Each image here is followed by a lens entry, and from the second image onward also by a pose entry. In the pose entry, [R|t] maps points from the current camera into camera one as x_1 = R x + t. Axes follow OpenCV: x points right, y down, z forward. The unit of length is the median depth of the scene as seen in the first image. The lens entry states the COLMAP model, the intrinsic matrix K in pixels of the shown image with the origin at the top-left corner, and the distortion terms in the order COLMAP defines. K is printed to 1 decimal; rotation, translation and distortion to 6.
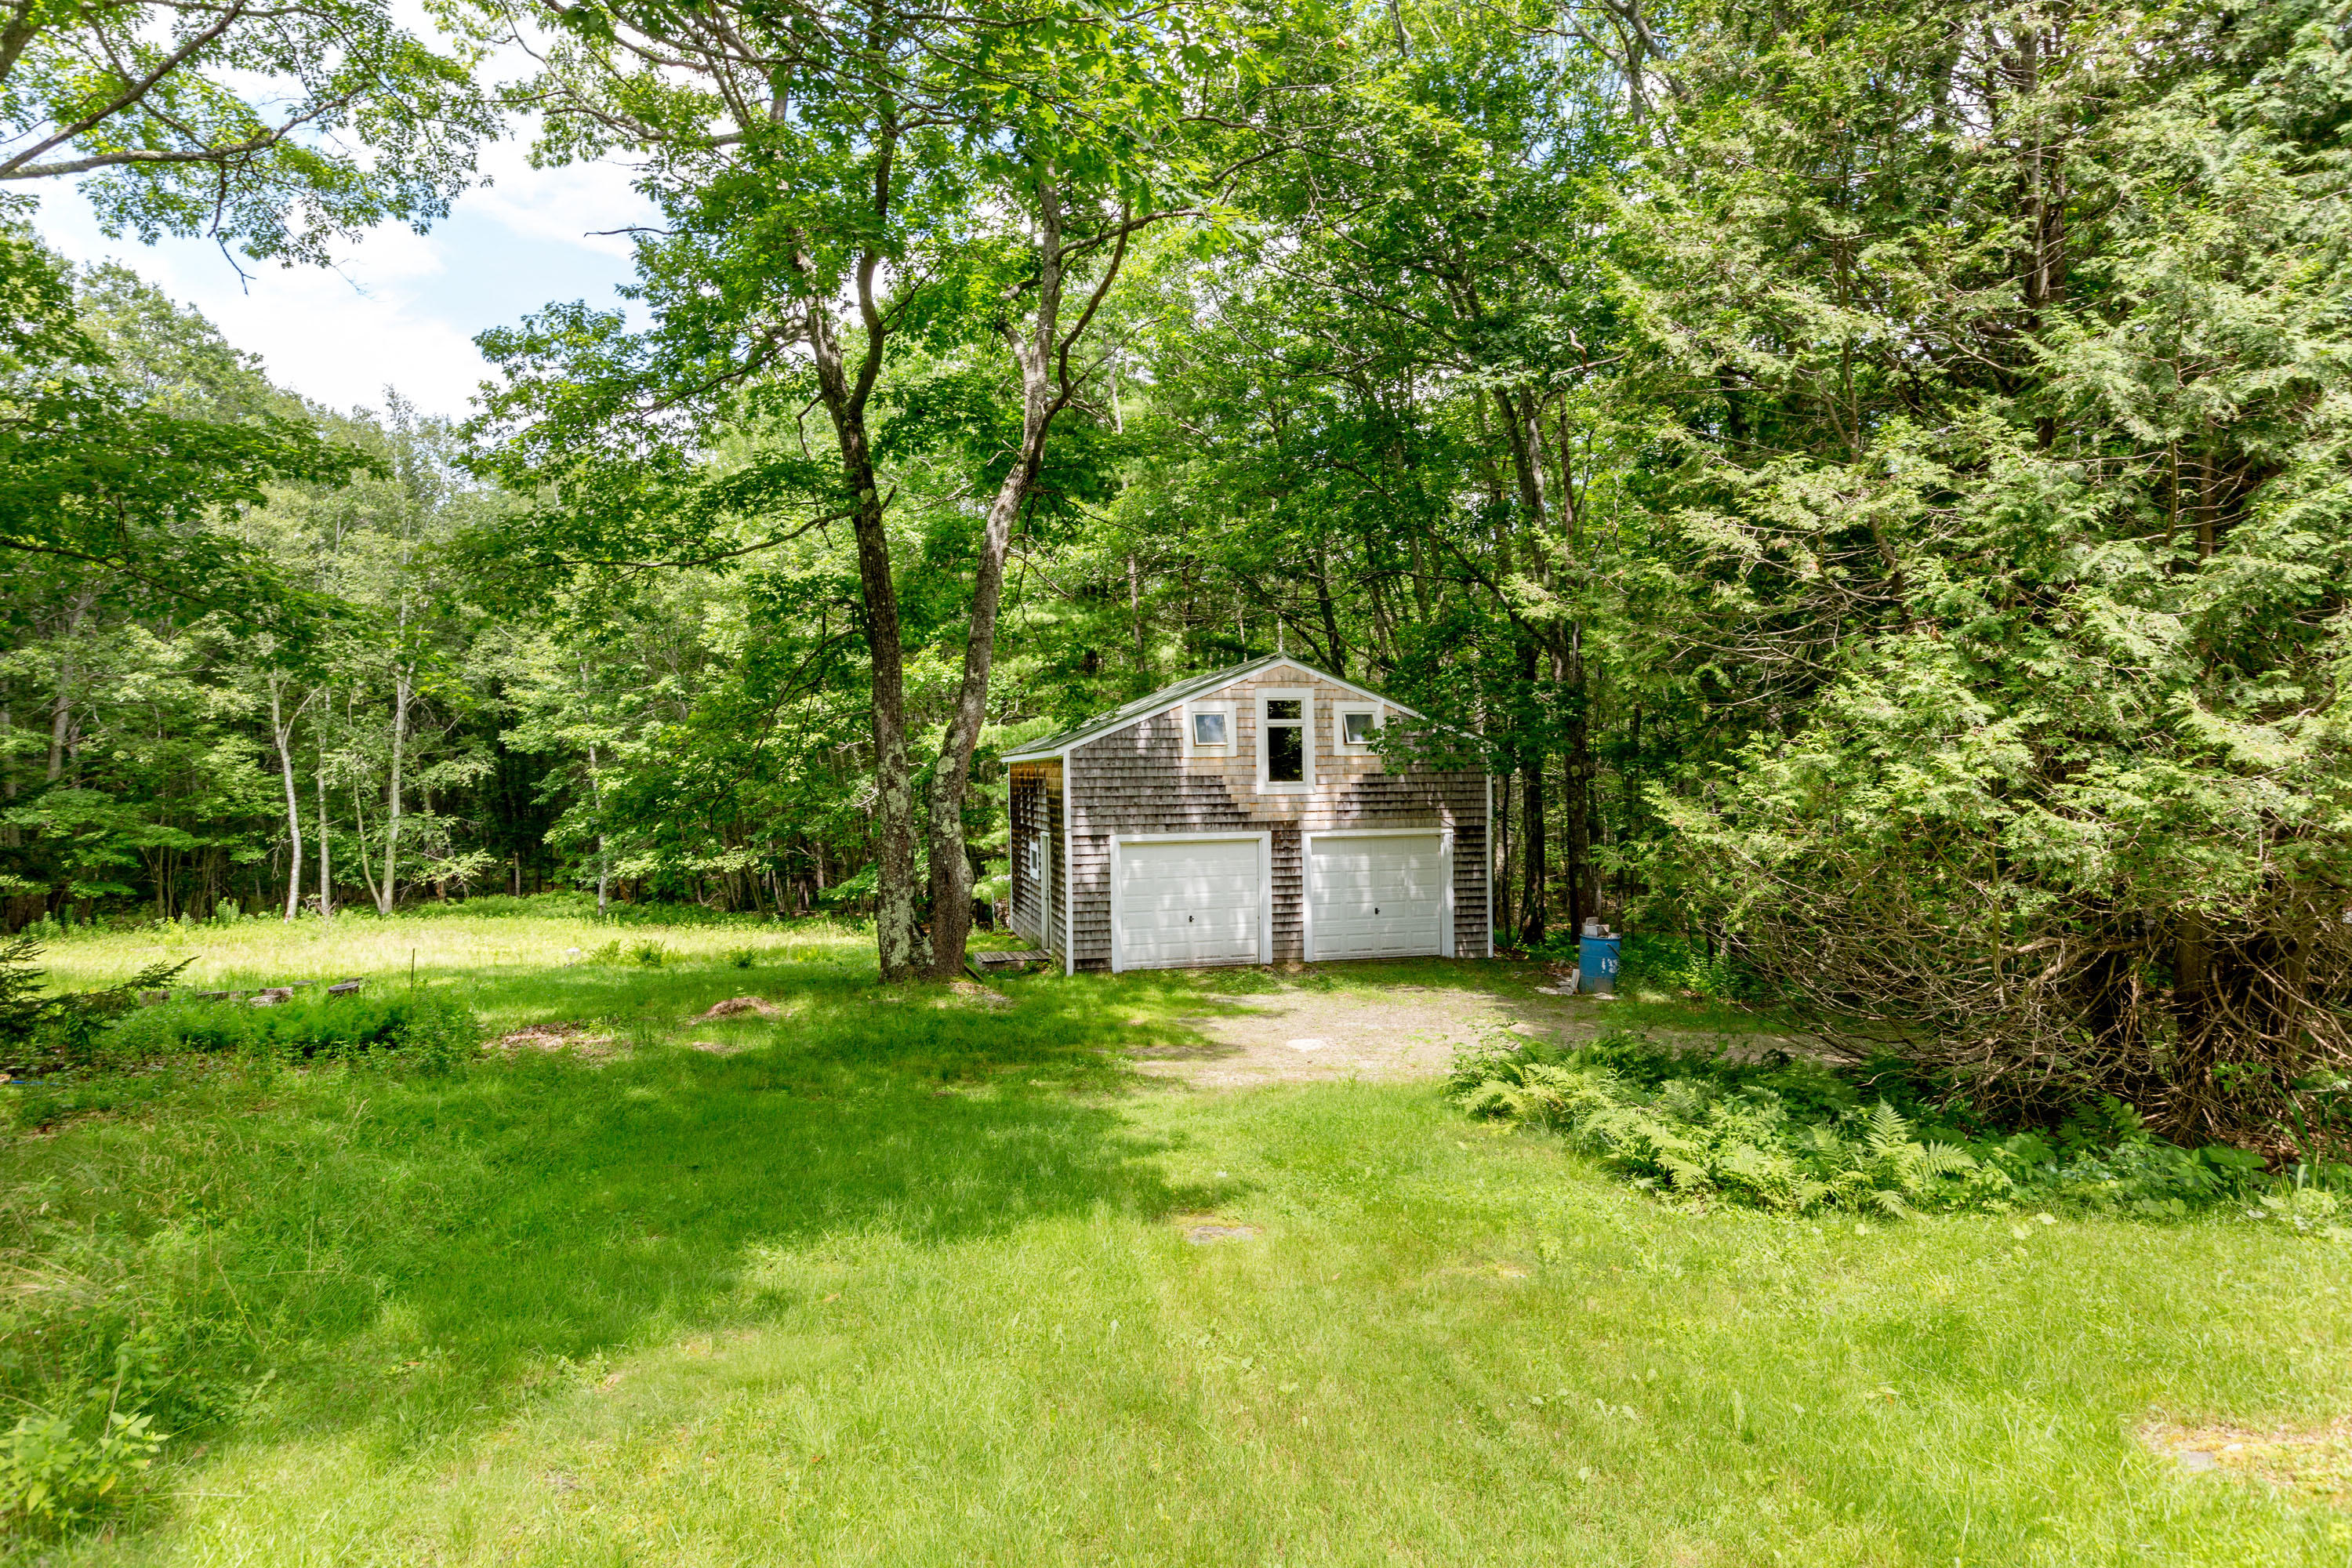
lens RADIAL K [[1417.5, 0, 1177.8], [0, 1417.5, 779.2], [0, 0, 1]] dist [-0.002163, -0.000011]
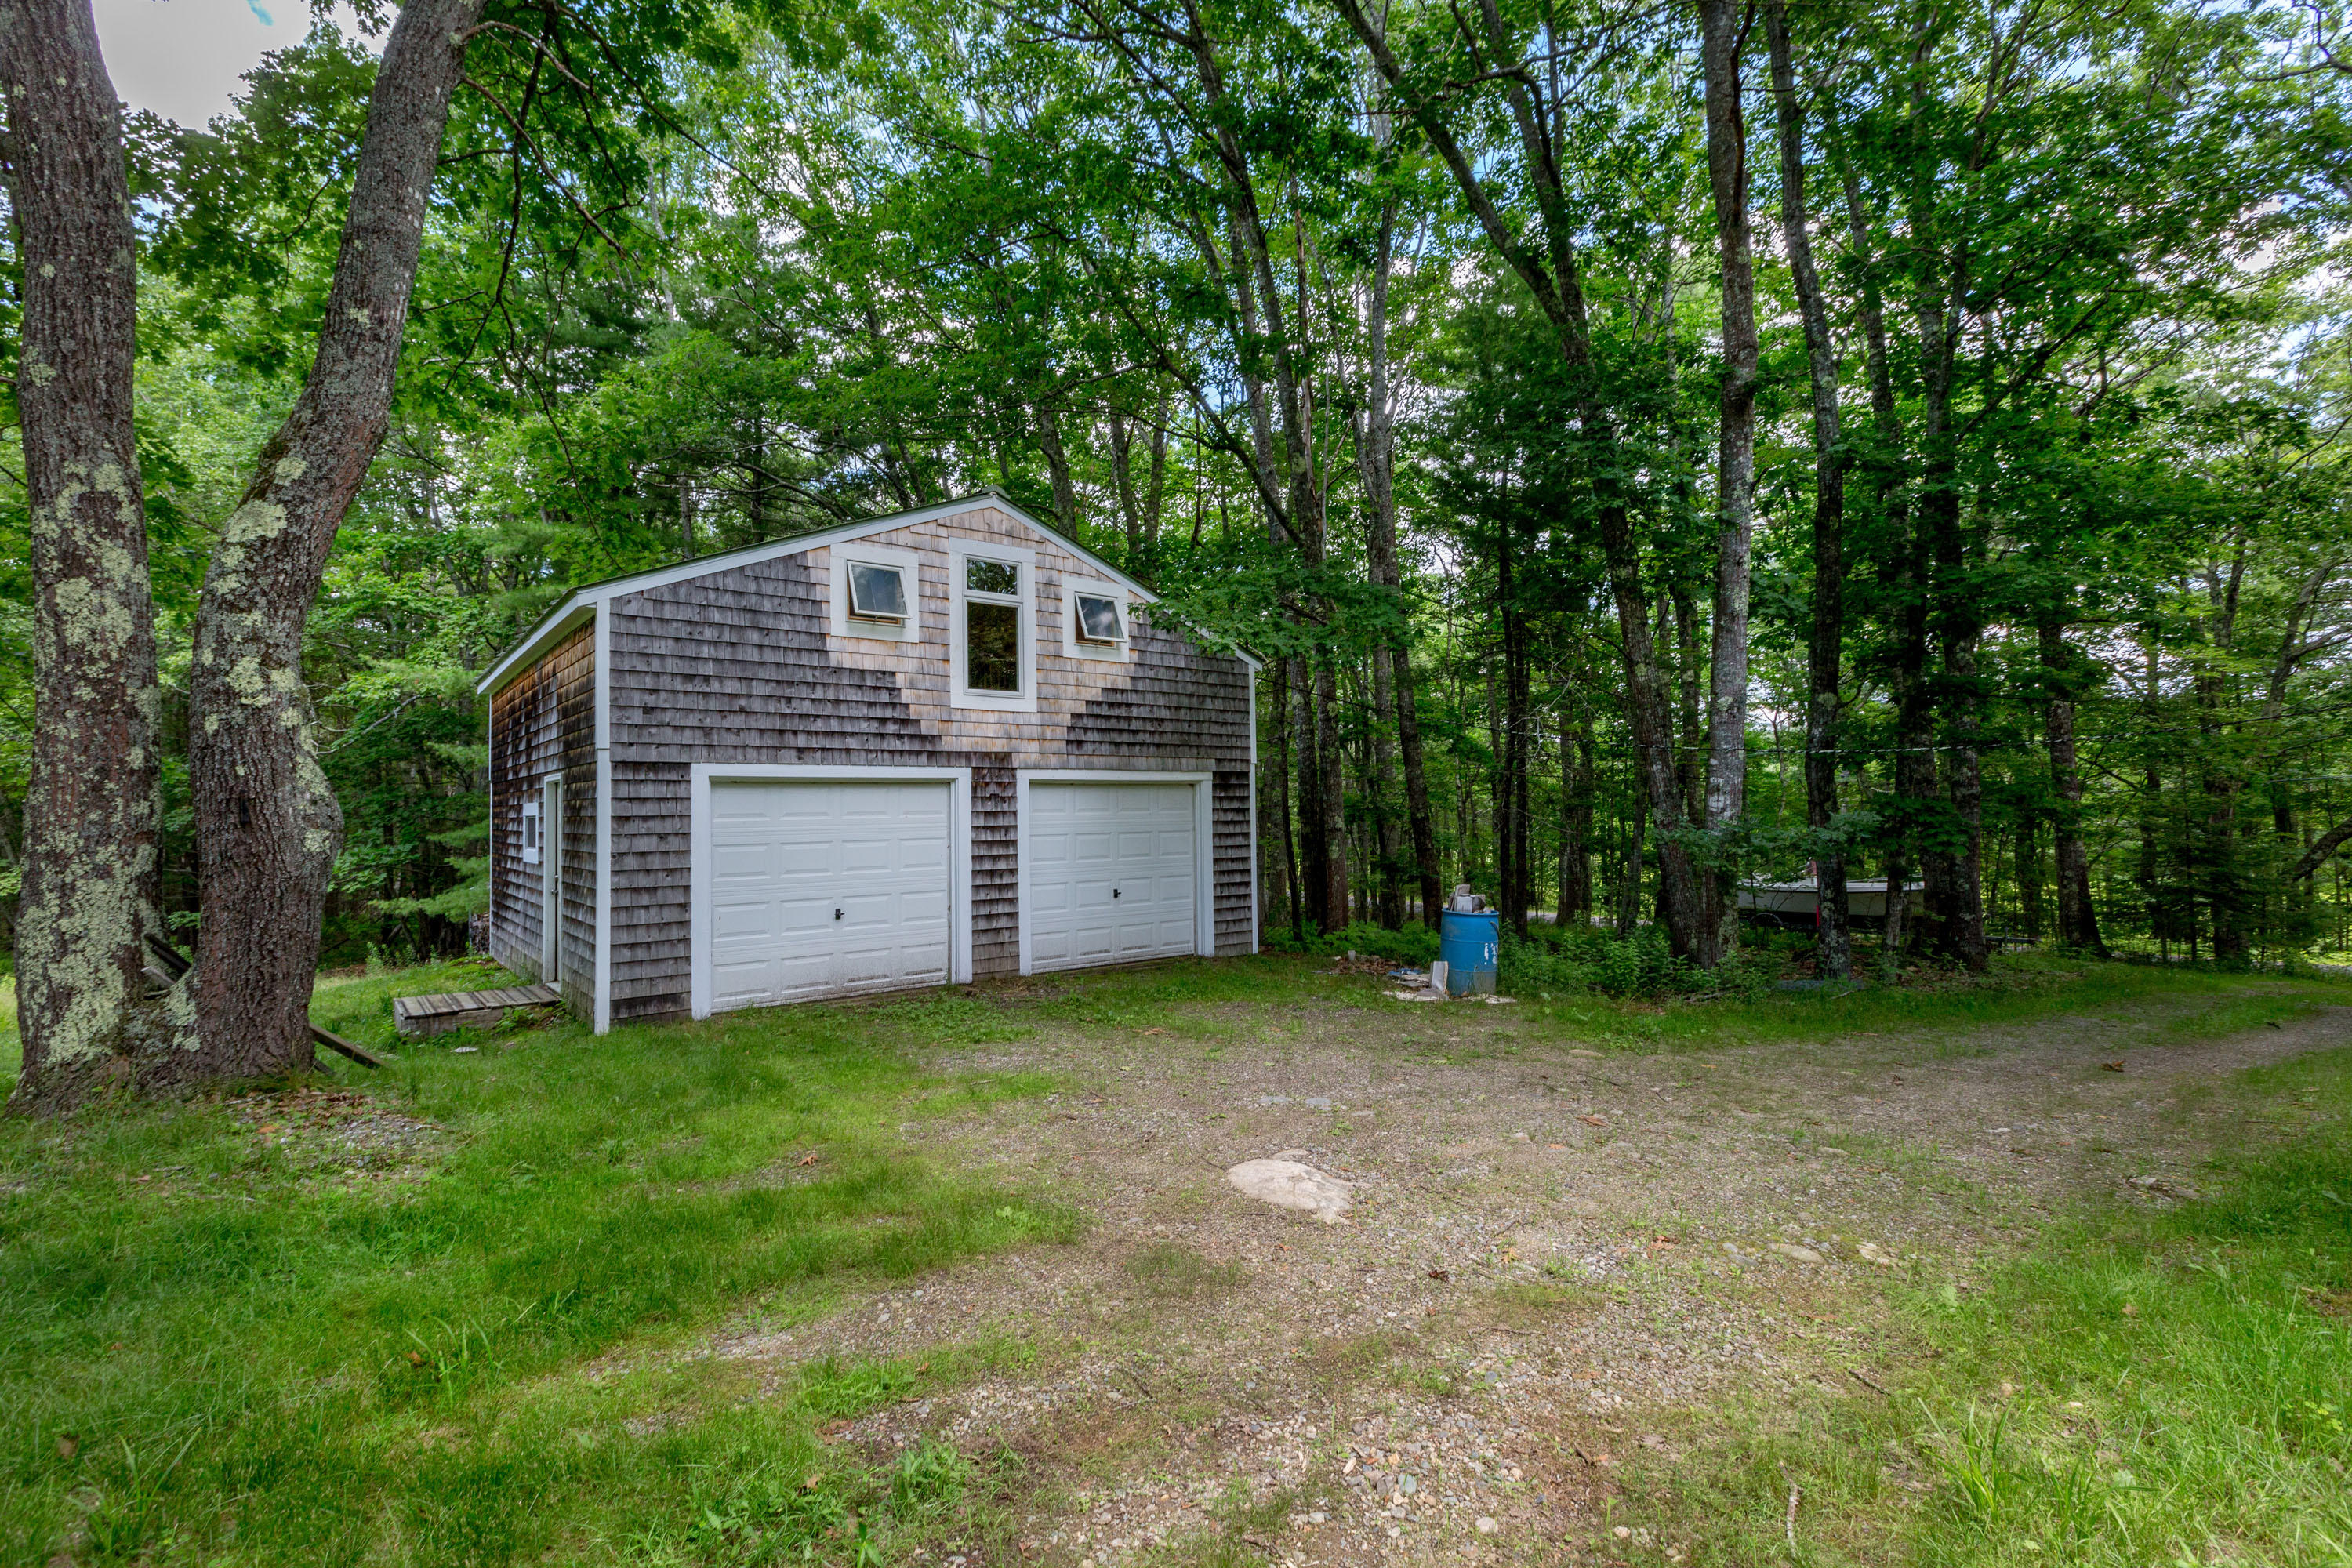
lens RADIAL K [[1059.6, 0, 1169.5], [0, 1059.6, 775.3], [0, 0, 1]] dist [0.002632, 0.001776]
pose [[0.909079, 0.014297, 0.416377, -0.049094], [0.006317, 0.998823, -0.048090, 0.063146], [-0.416575, 0.046348, 0.907919, 0.544052]]
